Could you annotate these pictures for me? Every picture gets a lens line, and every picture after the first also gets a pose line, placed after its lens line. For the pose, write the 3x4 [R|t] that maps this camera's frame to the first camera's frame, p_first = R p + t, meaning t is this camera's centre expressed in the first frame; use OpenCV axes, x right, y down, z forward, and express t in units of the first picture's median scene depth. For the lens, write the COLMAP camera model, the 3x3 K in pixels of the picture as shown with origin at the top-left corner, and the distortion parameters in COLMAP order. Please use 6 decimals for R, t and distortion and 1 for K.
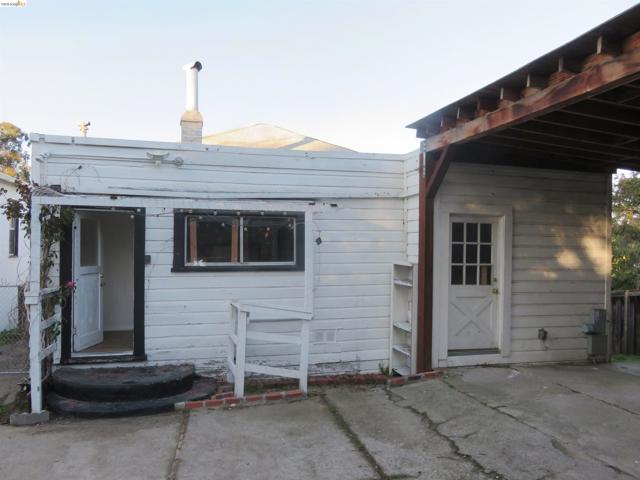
lens RADIAL K [[499.6, 0, 320.0], [0, 499.6, 240.0], [0, 0, 1]] dist [-0.007211, -0.005429]
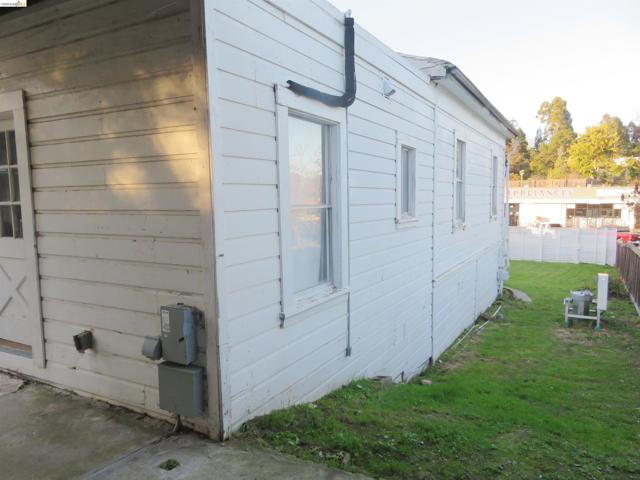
lens RADIAL K [[476.5, 0, 324.2], [0, 476.5, 237.7], [0, 0, 1]] dist [-0.009991, -0.006327]
pose [[0.723292, 0.030884, -0.689851, 0.939664], [0.044534, 0.994833, 0.091231, 0.054213], [0.689105, -0.096708, 0.718180, 0.831618]]
